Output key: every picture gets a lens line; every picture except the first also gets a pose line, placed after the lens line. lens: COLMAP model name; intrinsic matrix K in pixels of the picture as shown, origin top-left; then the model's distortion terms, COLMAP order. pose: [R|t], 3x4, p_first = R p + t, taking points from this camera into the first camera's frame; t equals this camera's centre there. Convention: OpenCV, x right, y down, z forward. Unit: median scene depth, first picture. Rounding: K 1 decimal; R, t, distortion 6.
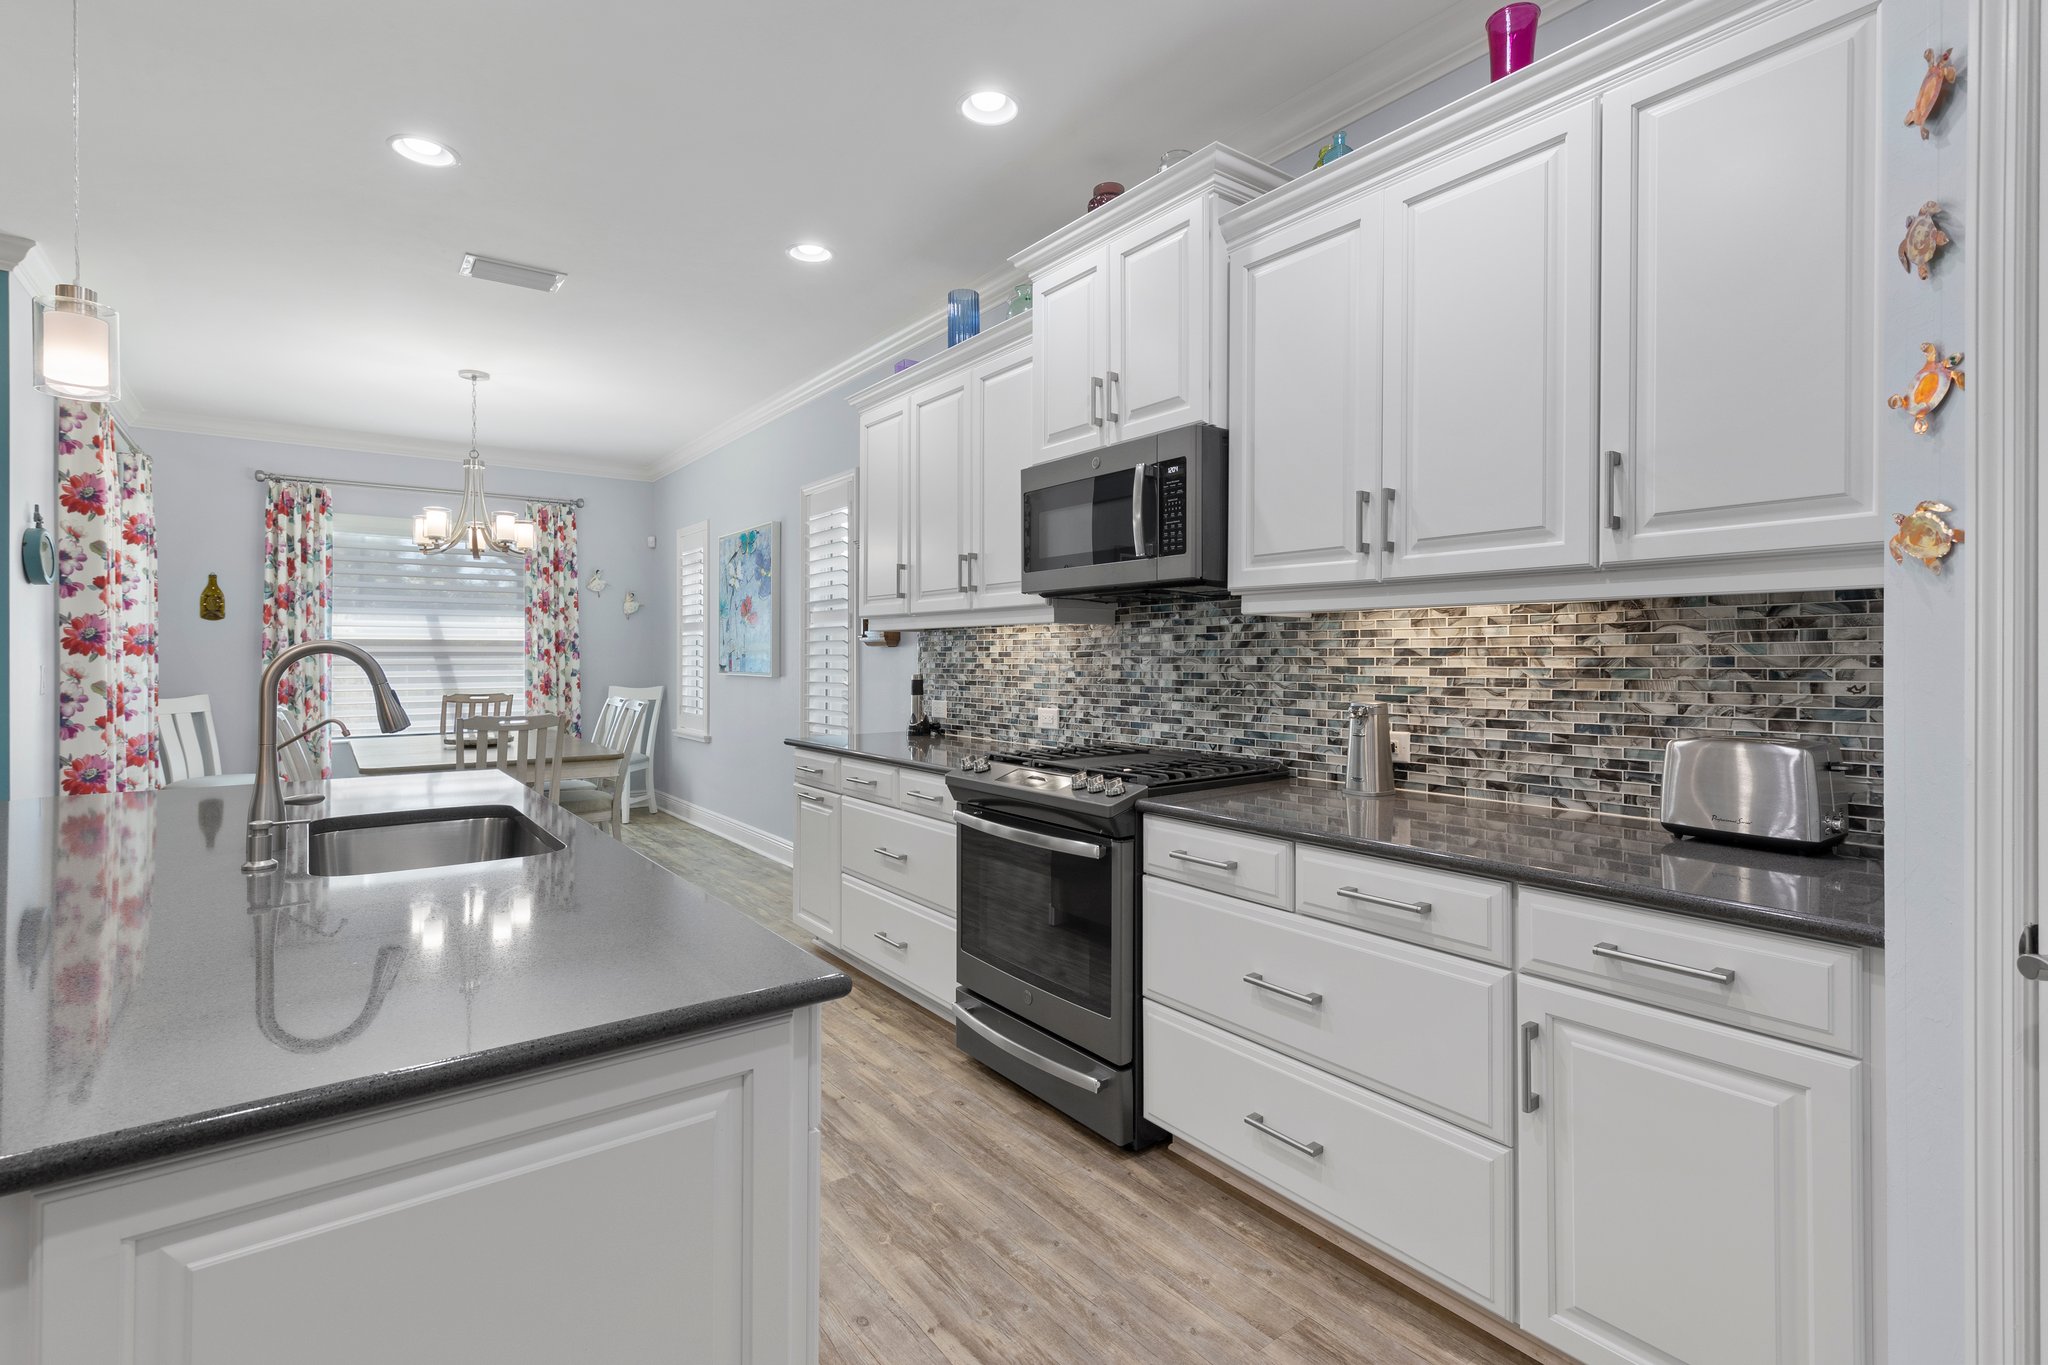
lens RADIAL K [[924.3, 0, 1024.9], [0, 924.3, 665.5], [0, 0, 1]] dist [0.004959, 0.000169]
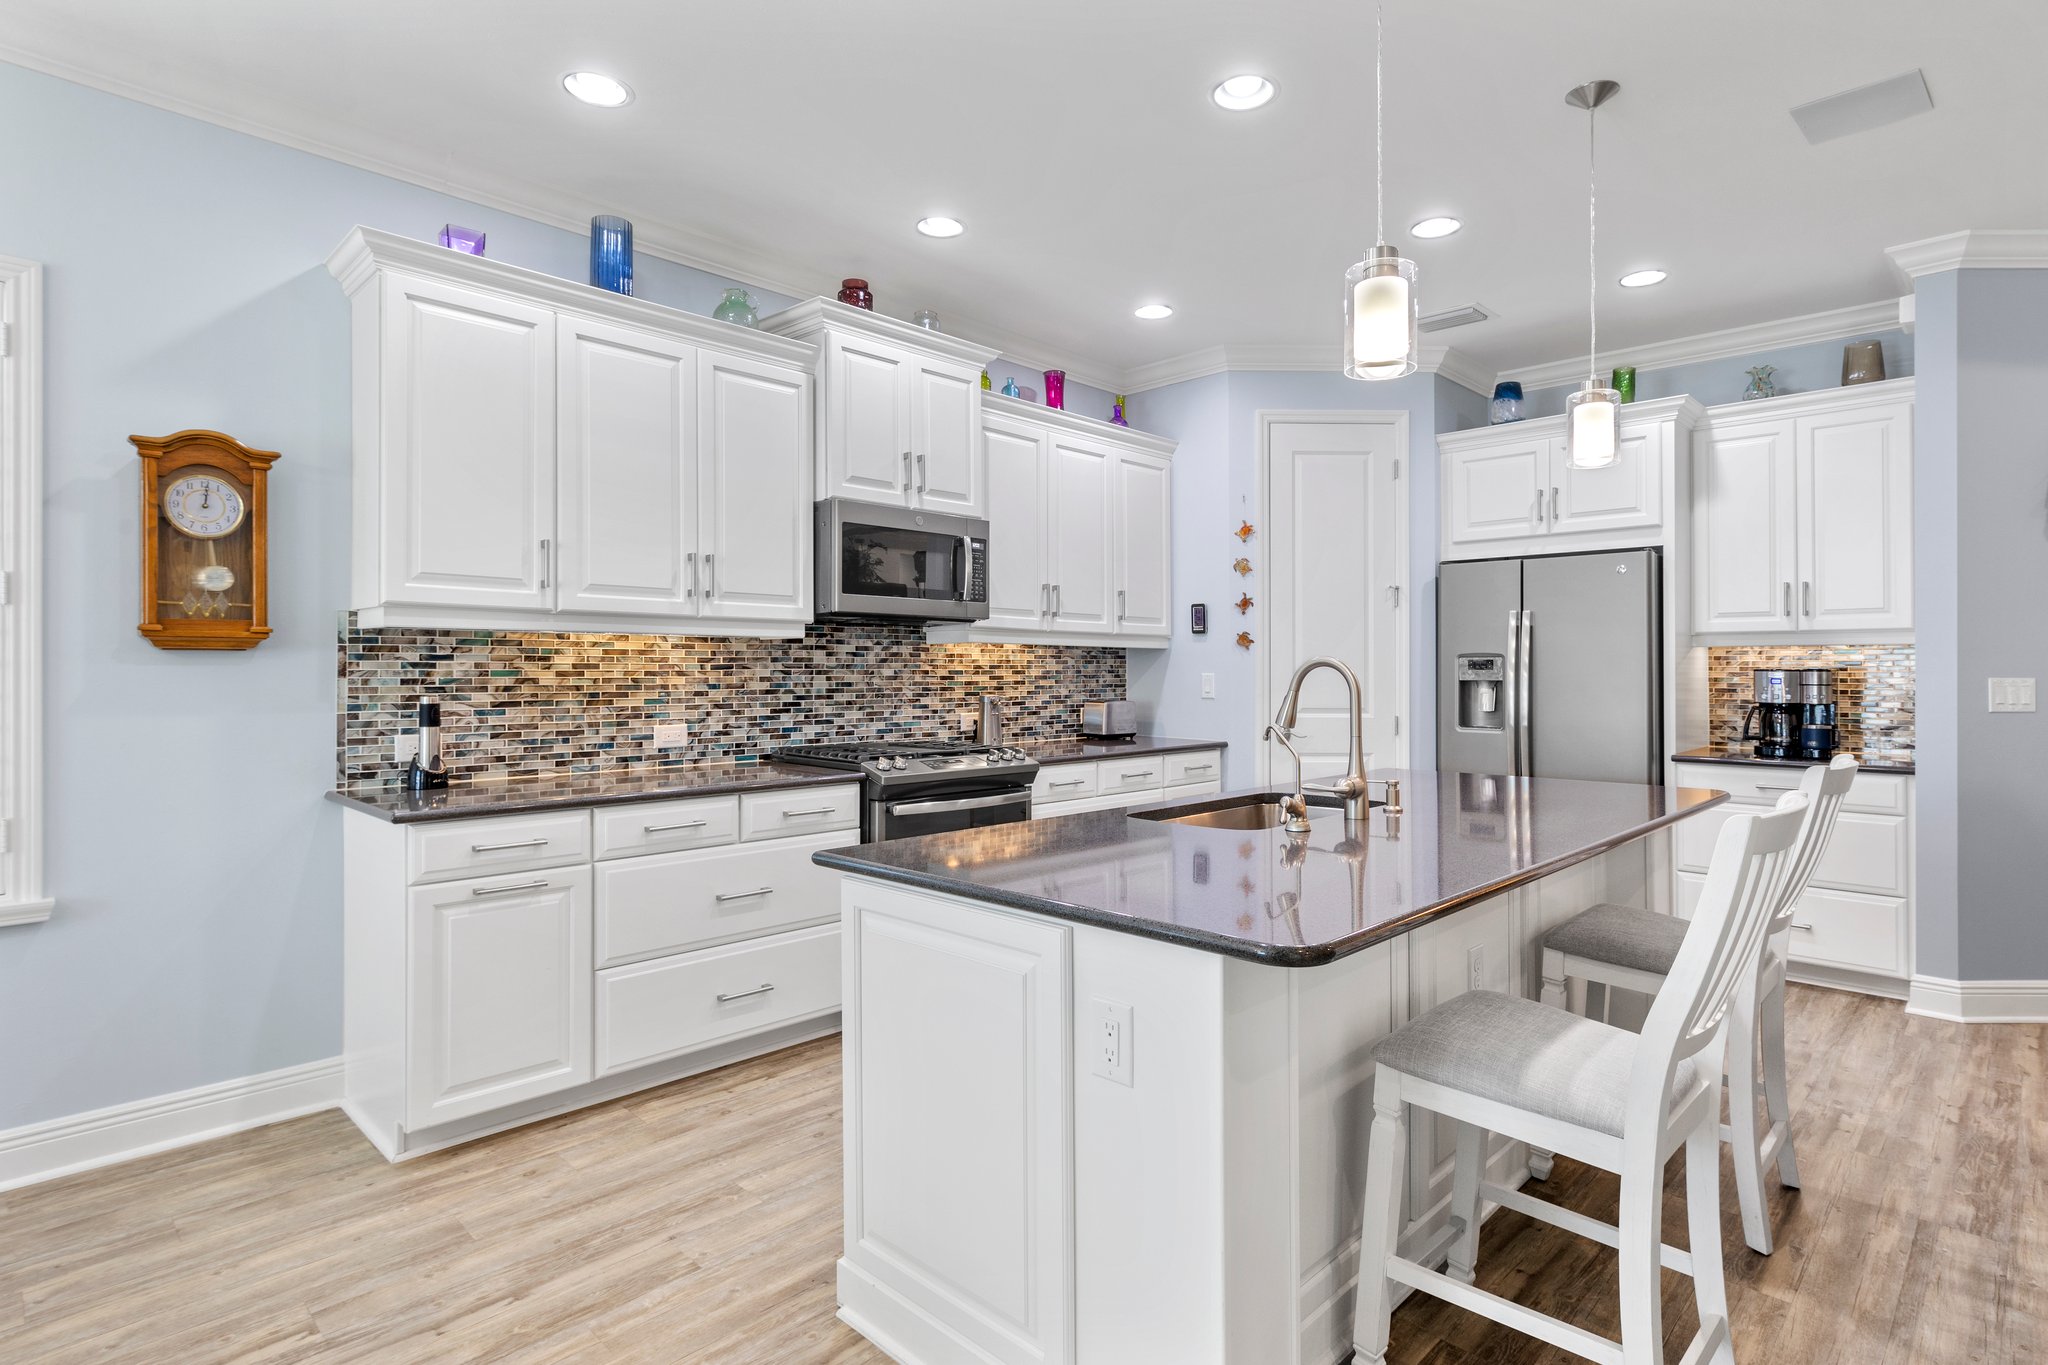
lens RADIAL K [[1052.7, 0, 1051.2], [0, 1052.7, 670.6], [0, 0, 1]] dist [0.007193, -0.000042]
pose [[-0.160643, -0.000235, 0.987012, -0.982109], [0.007765, 0.999969, 0.001502, -0.005978], [-0.986982, 0.007905, -0.160637, 0.728962]]
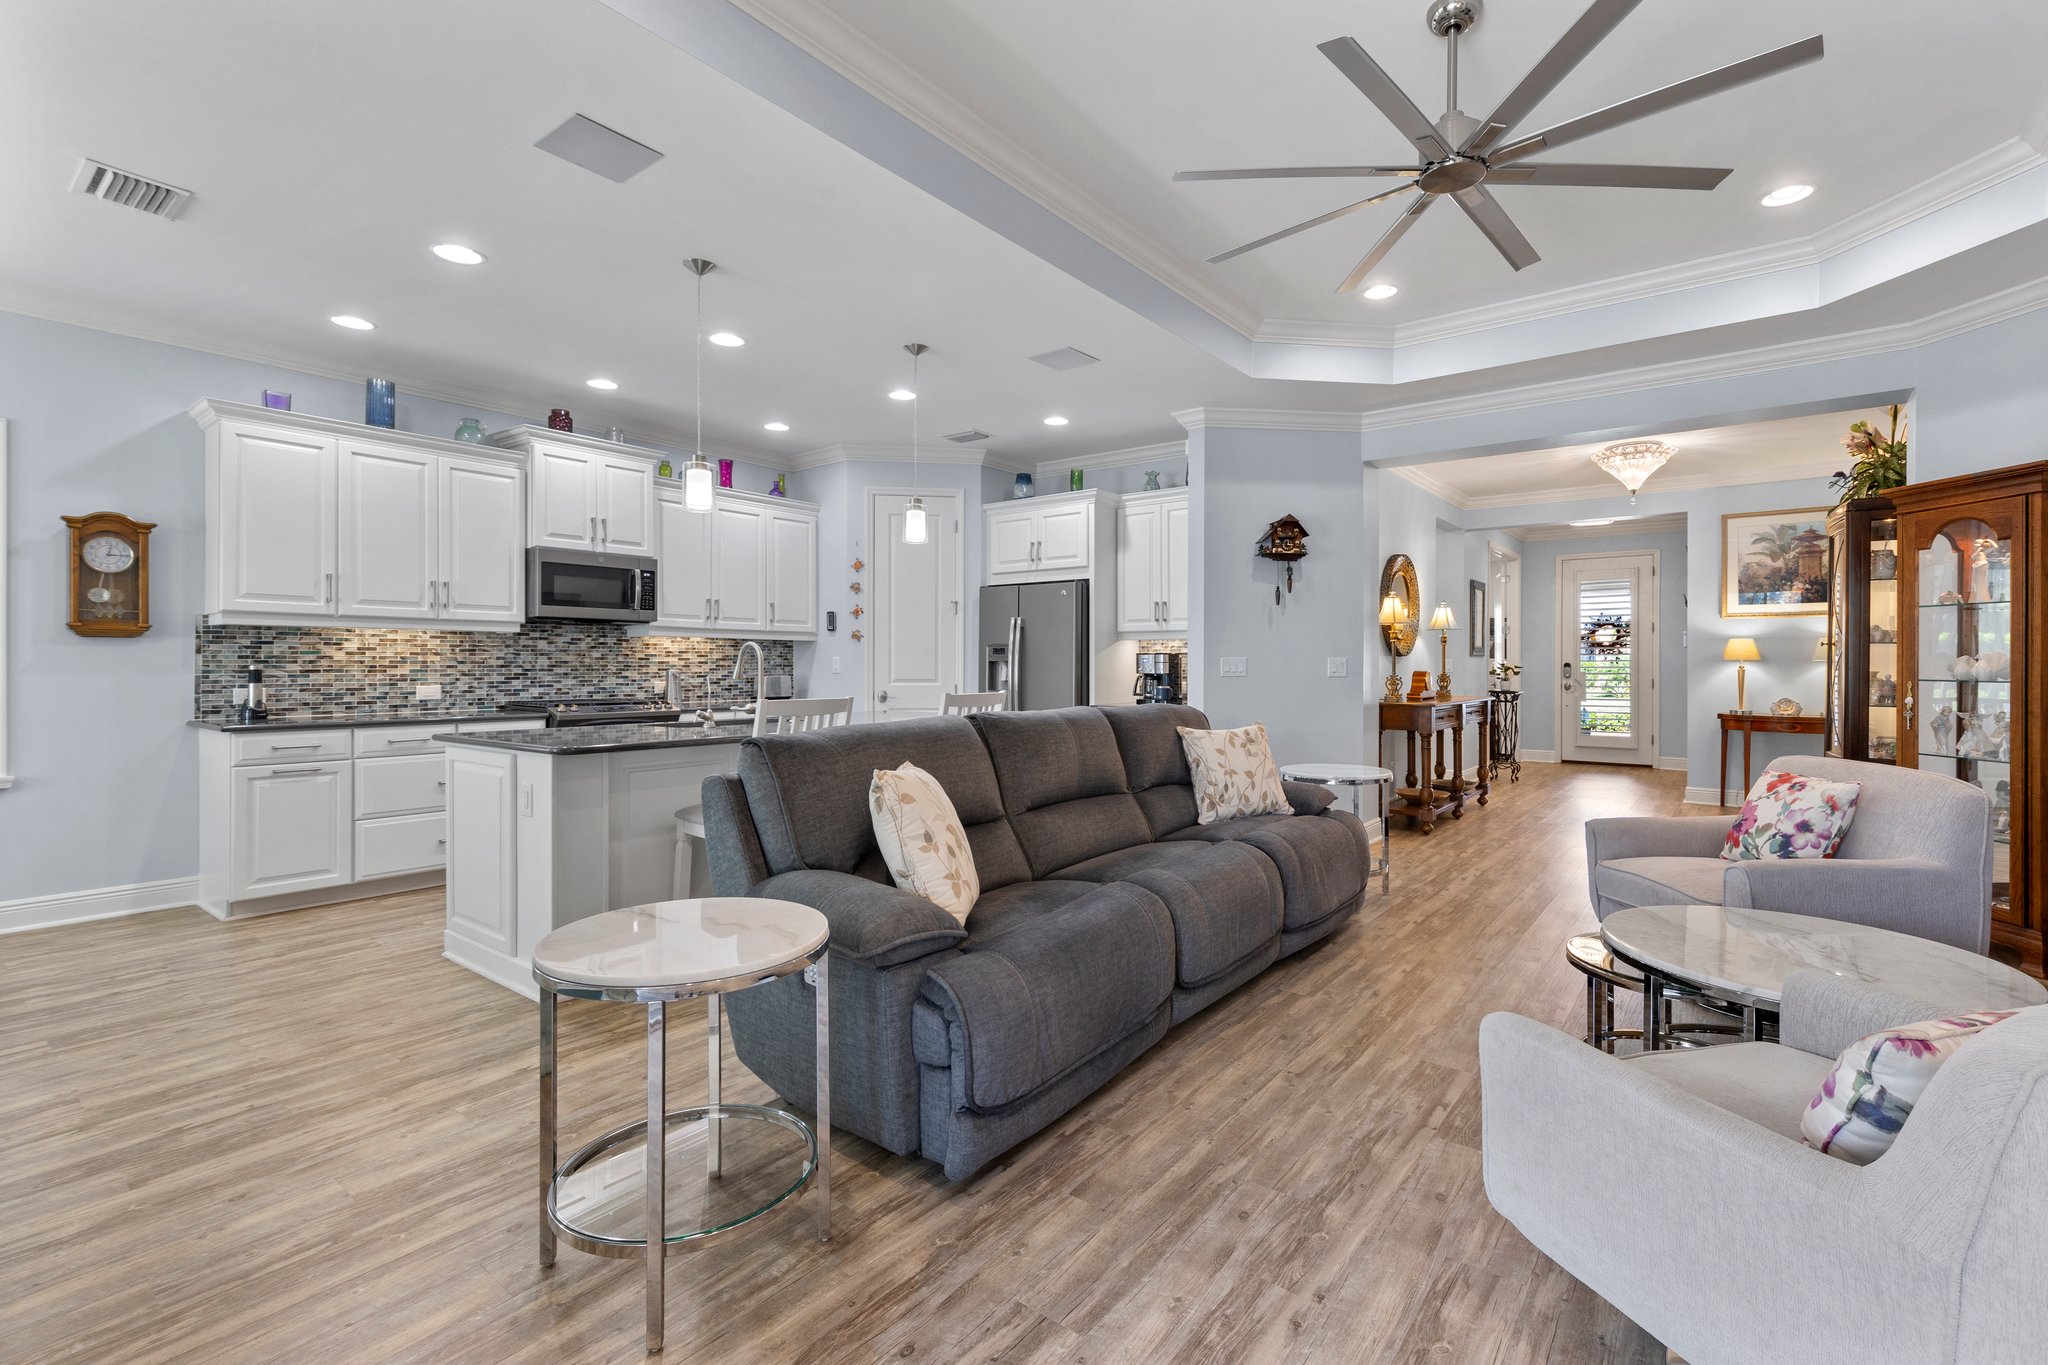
lens RADIAL K [[924.3, 0, 1047.7], [0, 924.3, 664.2], [0, 0, 1]] dist [0.004959, 0.000169]
pose [[-0.268382, 0.000939, 0.963312, -1.539485], [0.007752, 0.999969, 0.001185, 0.016082], [-0.963282, 0.007785, -0.268381, 0.404586]]
